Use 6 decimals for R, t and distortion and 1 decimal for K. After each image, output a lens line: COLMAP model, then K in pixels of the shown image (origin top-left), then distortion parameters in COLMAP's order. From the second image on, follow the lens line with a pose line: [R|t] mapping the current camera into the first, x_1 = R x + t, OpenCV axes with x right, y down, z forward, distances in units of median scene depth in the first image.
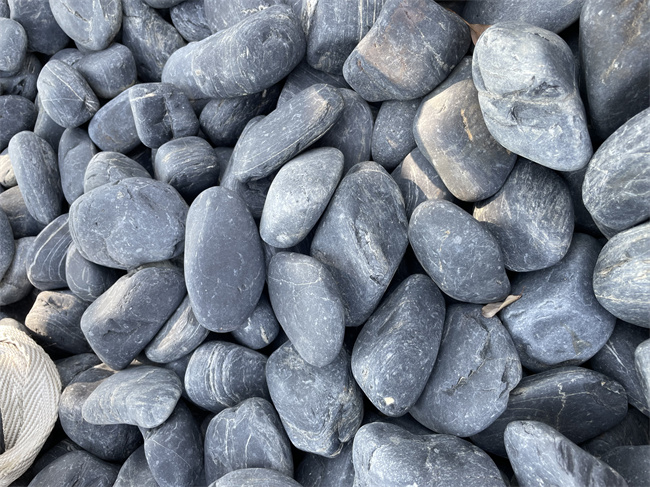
lens RADIAL K [[499.6, 0, 317.1], [0, 499.6, 235.5], [0, 0, 1]] dist [0.069258, -0.113369]
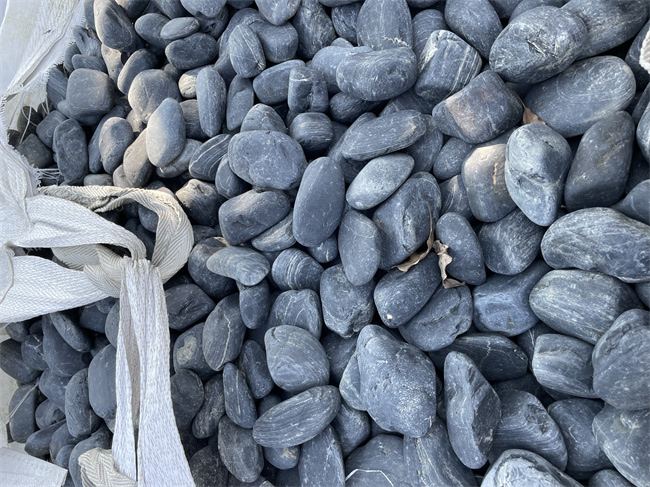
lens RADIAL K [[499.6, 0, 312.9], [0, 499.6, 234.4], [0, 0, 1]] dist [0.069258, -0.113369]
pose [[0.941690, 0.323206, -0.093585, -0.026666], [-0.305686, 0.937988, 0.163508, -0.118574], [0.140628, -0.125367, 0.982093, -0.600573]]
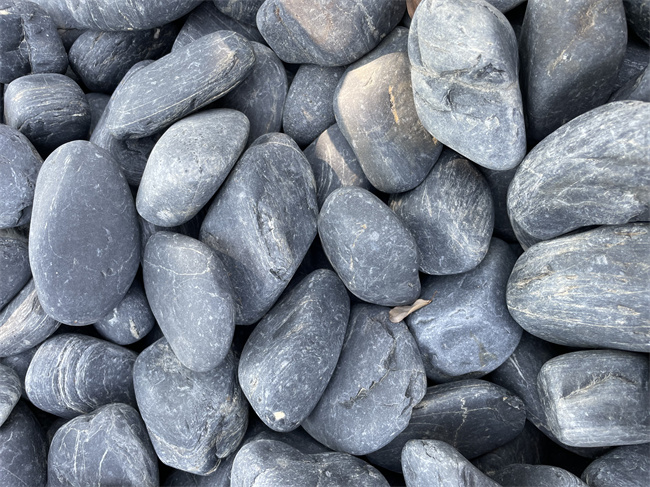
lens RADIAL K [[499.6, 0, 325.8], [0, 499.6, 243.3], [0, 0, 1]] dist [0.069258, -0.113369]
pose [[0.971982, 0.076254, 0.222344, 0.006383], [-0.089224, 0.994812, 0.048866, -0.011573], [-0.217464, -0.067335, 0.973743, 0.150084]]
